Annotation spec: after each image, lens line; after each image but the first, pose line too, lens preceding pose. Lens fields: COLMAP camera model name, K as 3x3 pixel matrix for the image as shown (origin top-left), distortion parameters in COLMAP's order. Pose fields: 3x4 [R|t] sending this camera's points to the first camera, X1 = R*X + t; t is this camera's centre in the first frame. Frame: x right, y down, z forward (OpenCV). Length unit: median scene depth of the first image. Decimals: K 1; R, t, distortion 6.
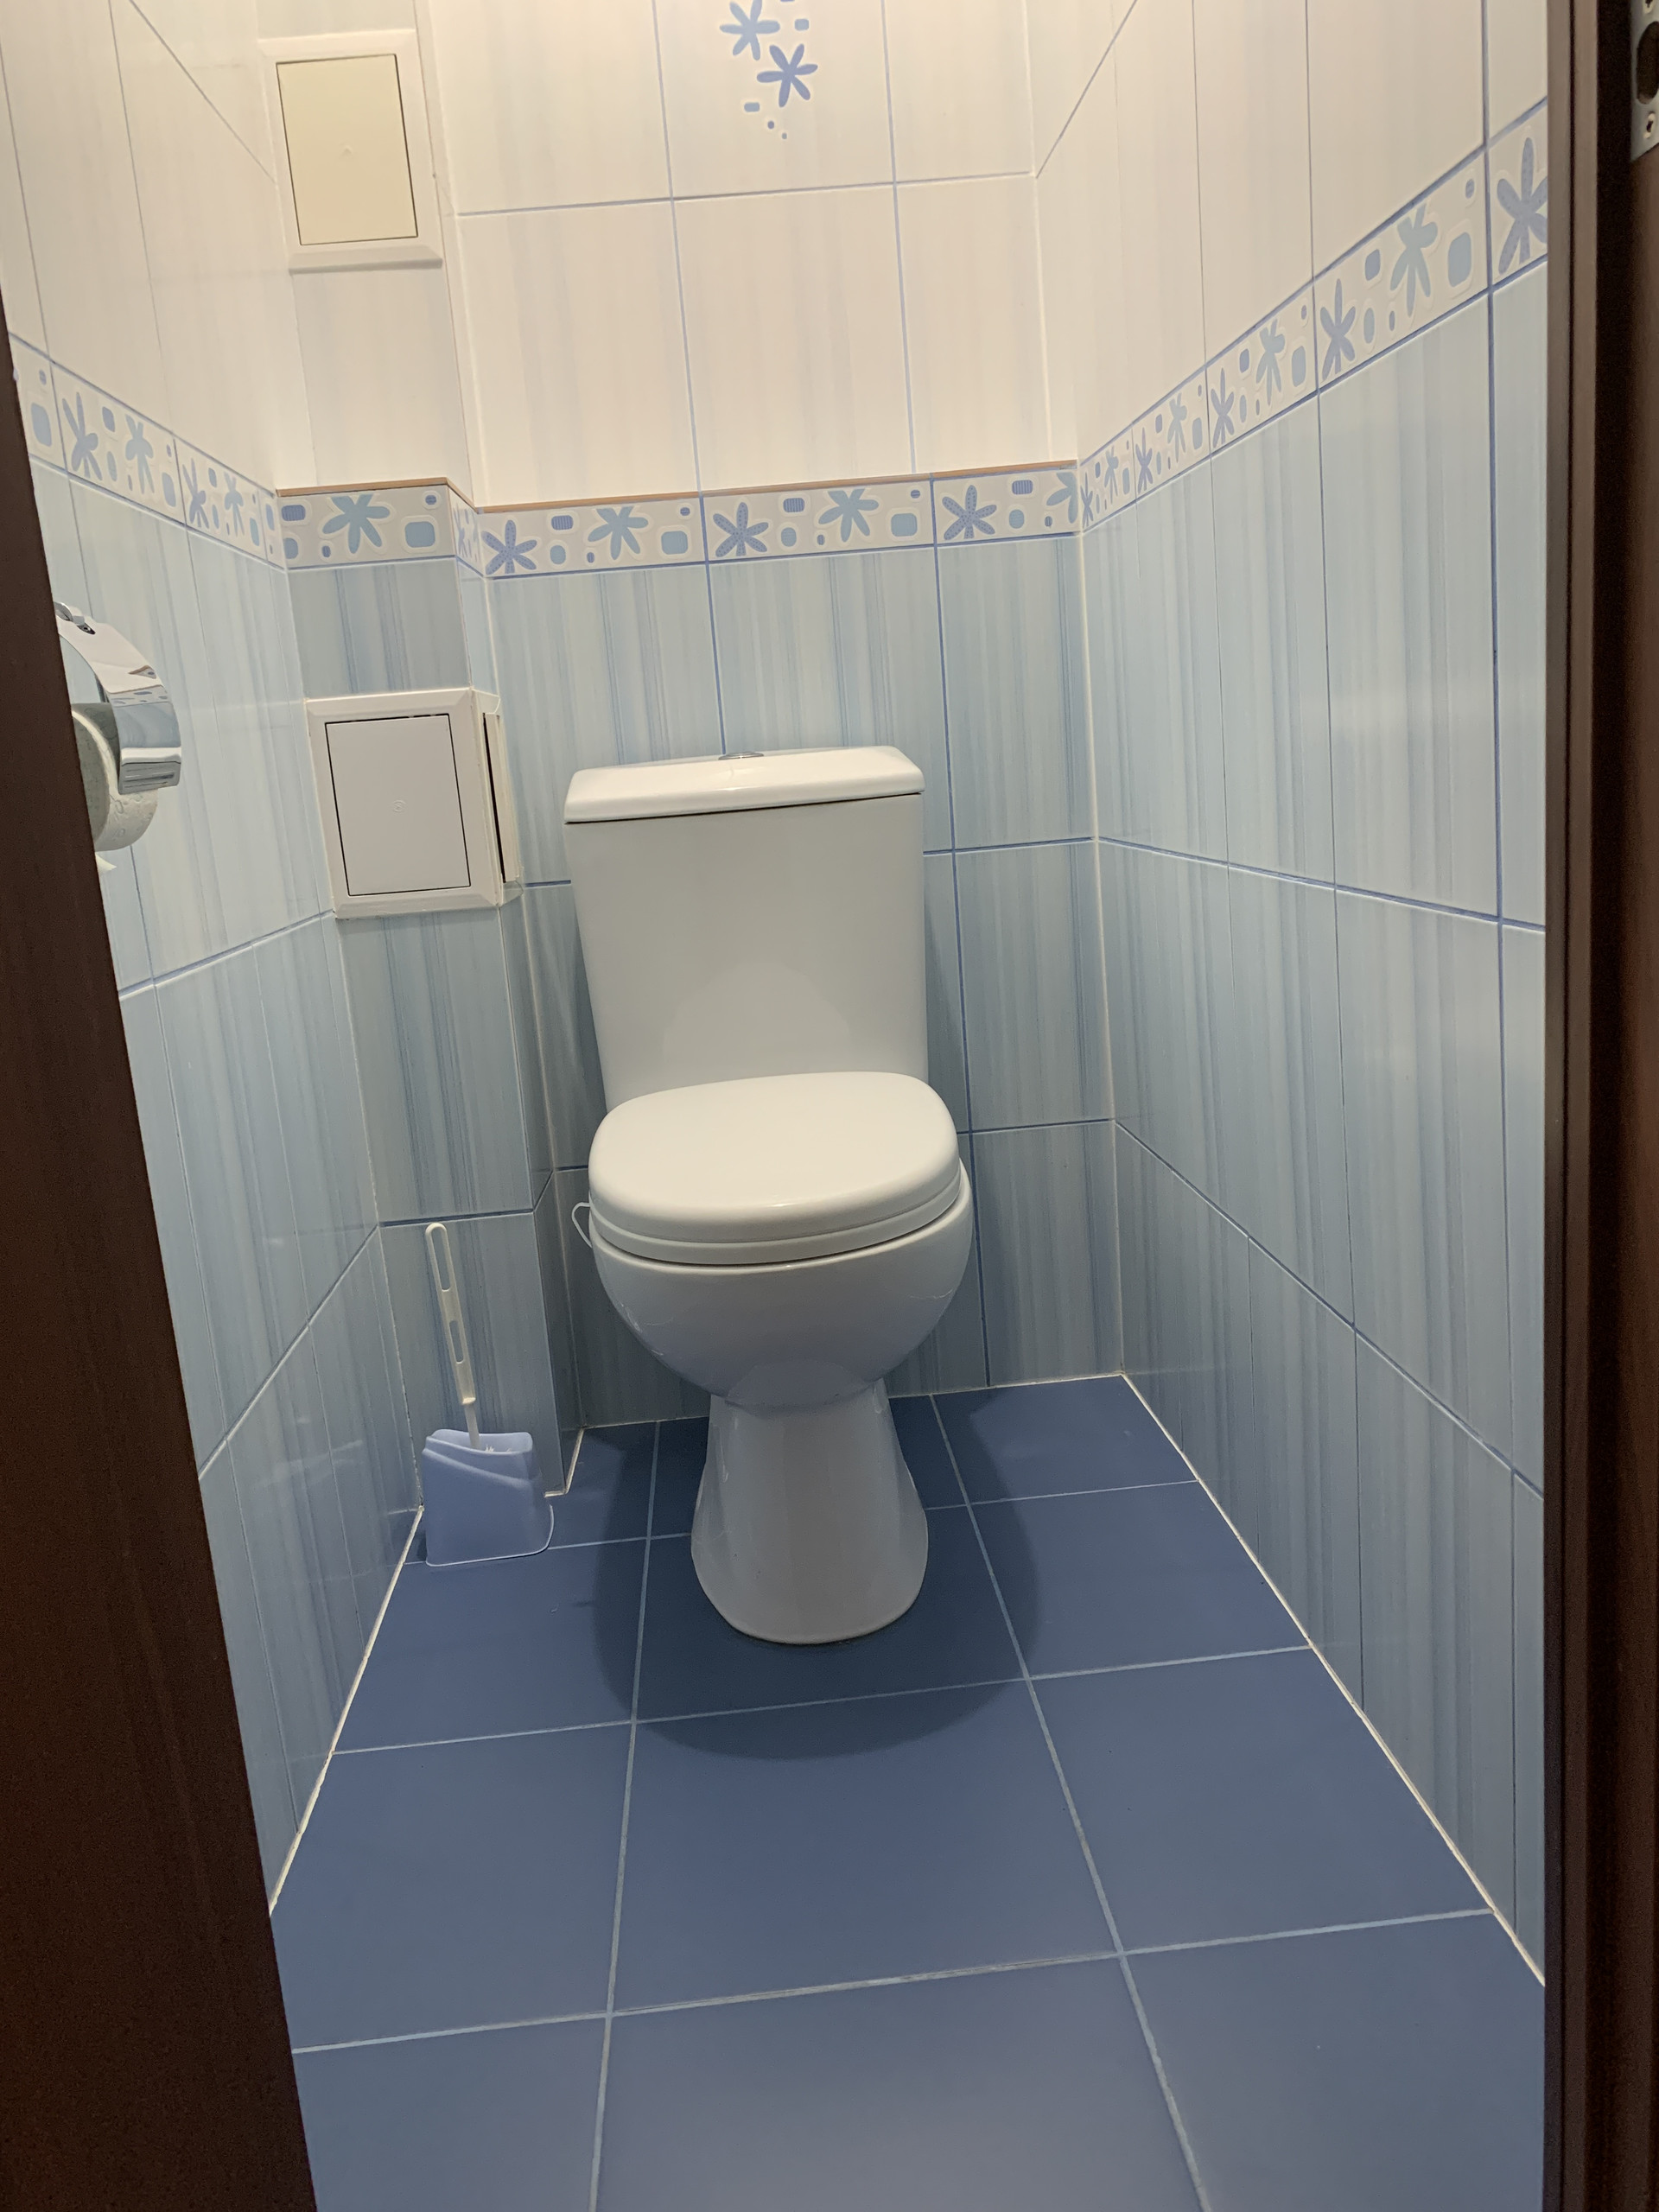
lens RADIAL K [[1686.2, 0, 835.0], [0, 1686.2, 1122.1], [0, 0, 1]] dist [0.029664, -0.025887]
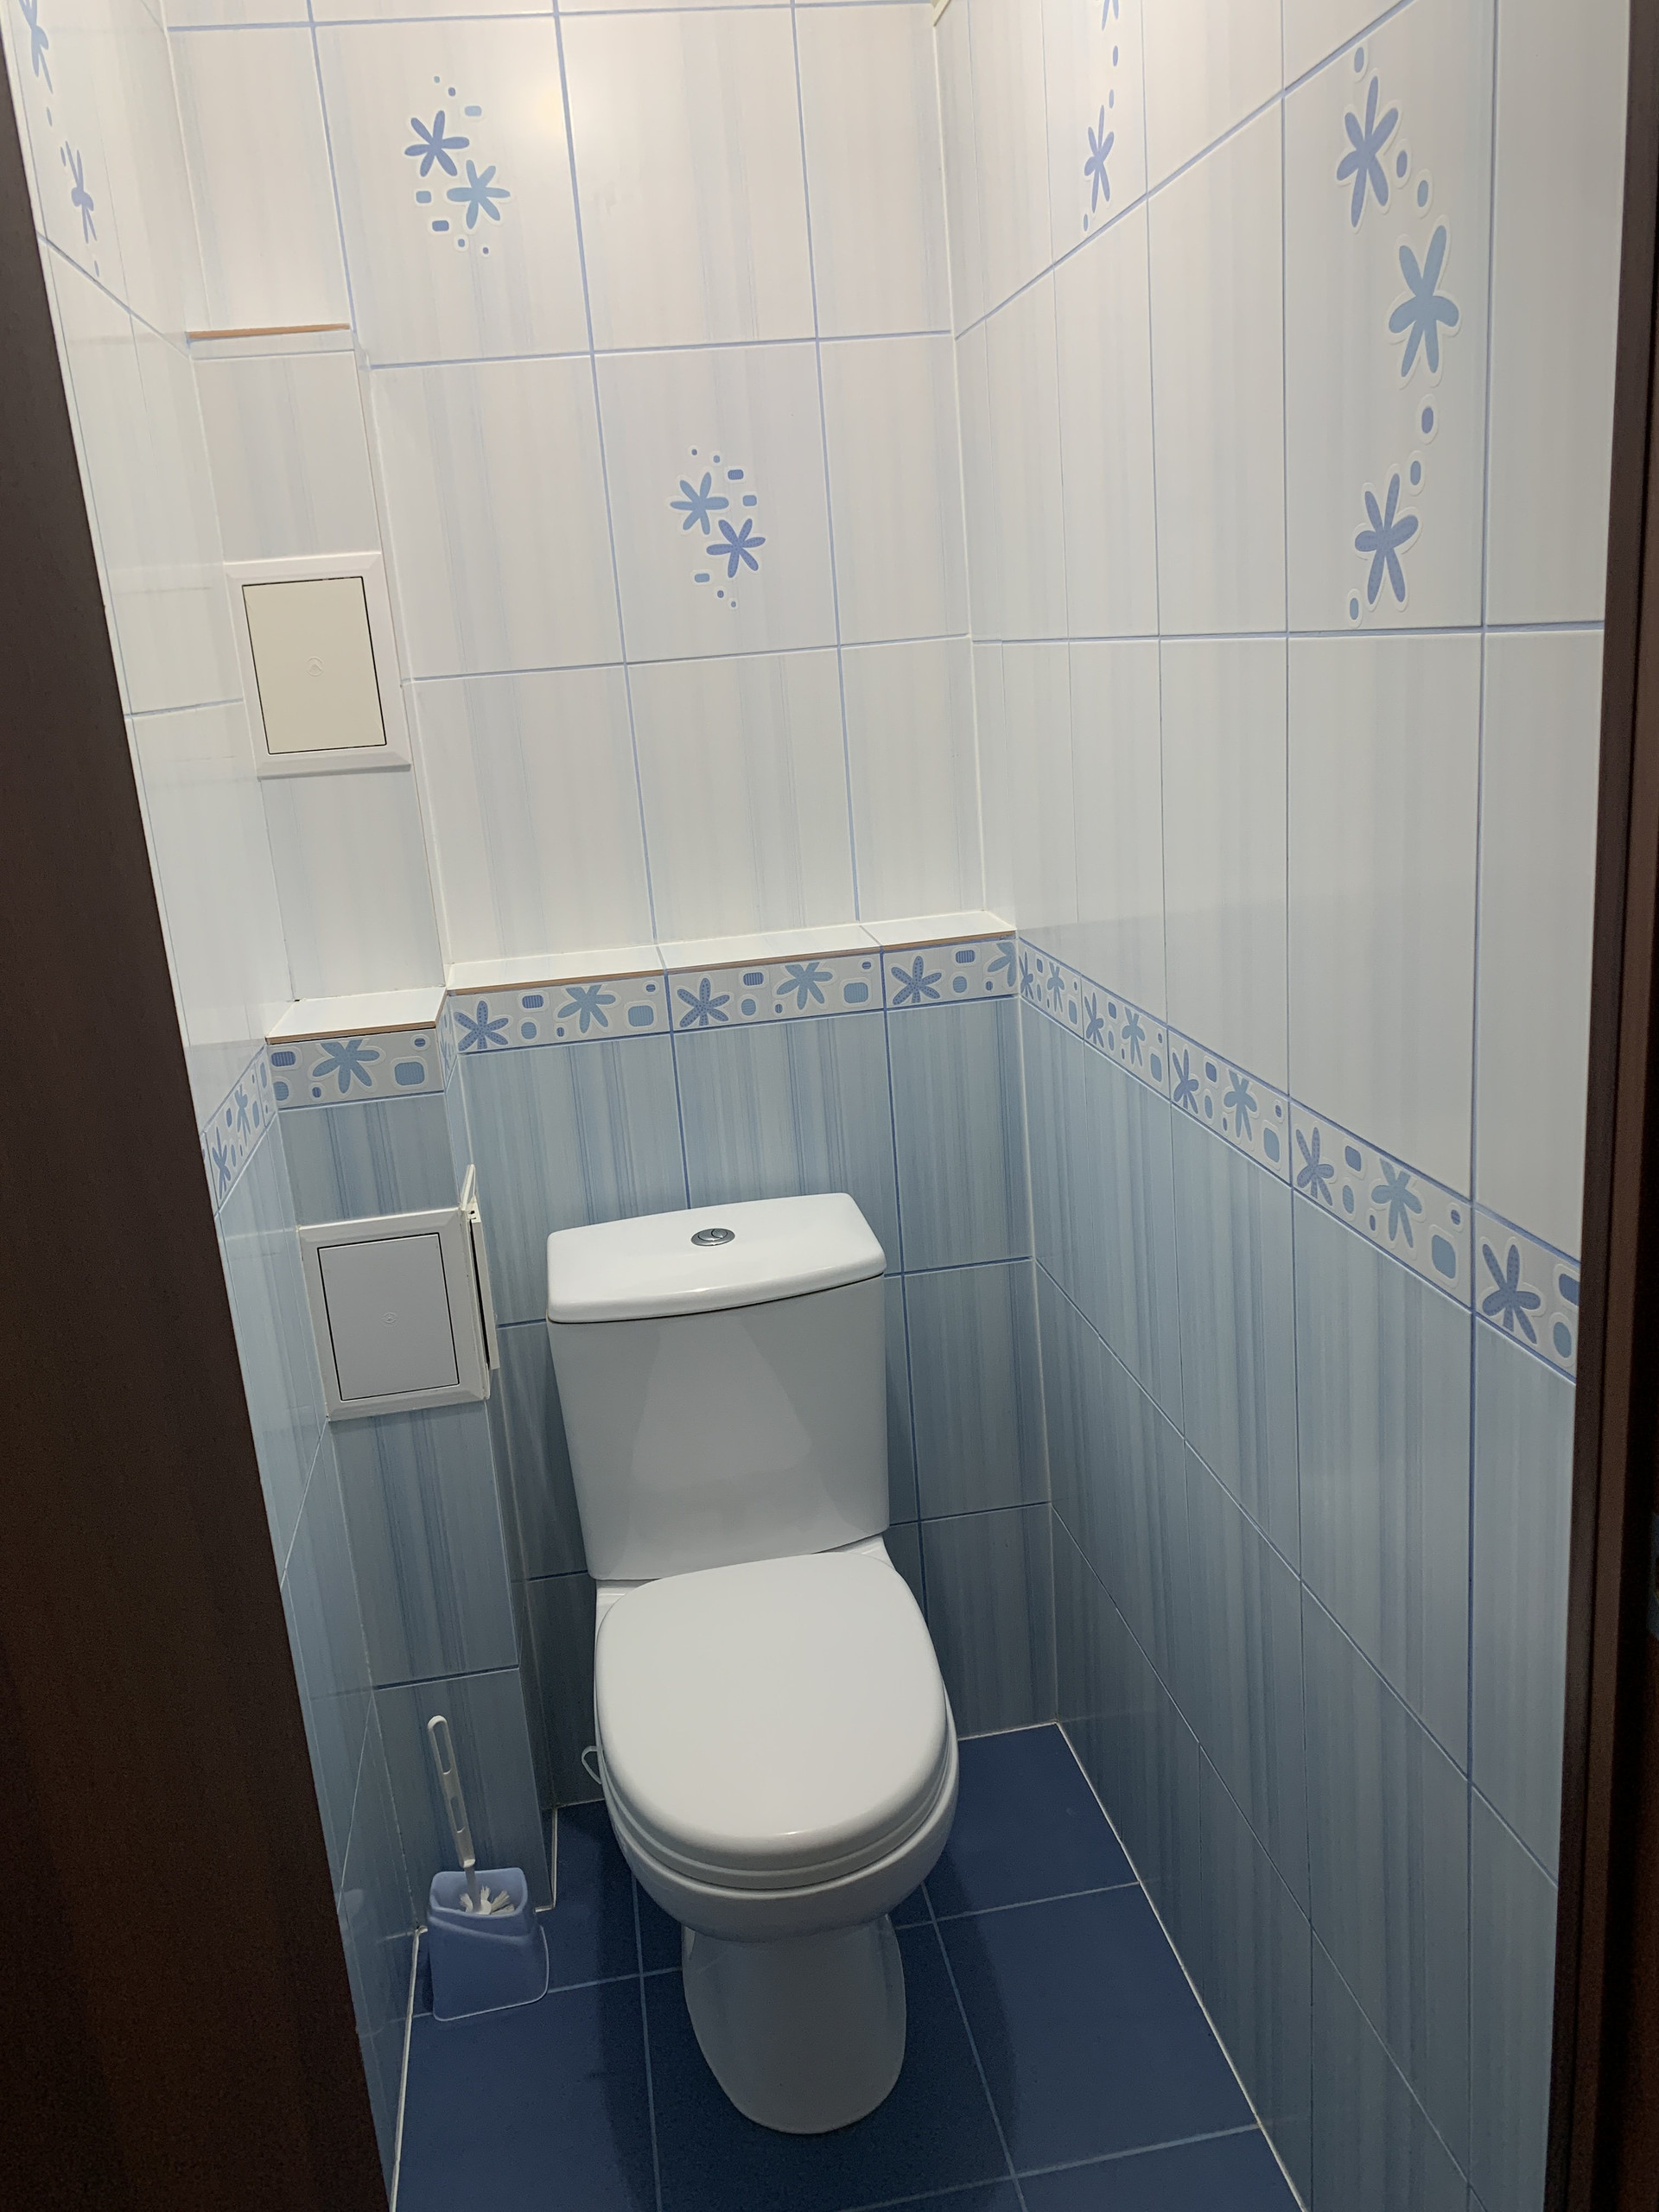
lens RADIAL K [[1686.2, 0, 867.8], [0, 1686.2, 1104.4], [0, 0, 1]] dist [0.029664, -0.025887]
pose [[0.993552, -0.019601, 0.111674, -0.074576], [0.014366, 0.998768, 0.047492, -0.344249], [-0.112467, -0.045581, 0.992609, -0.059521]]
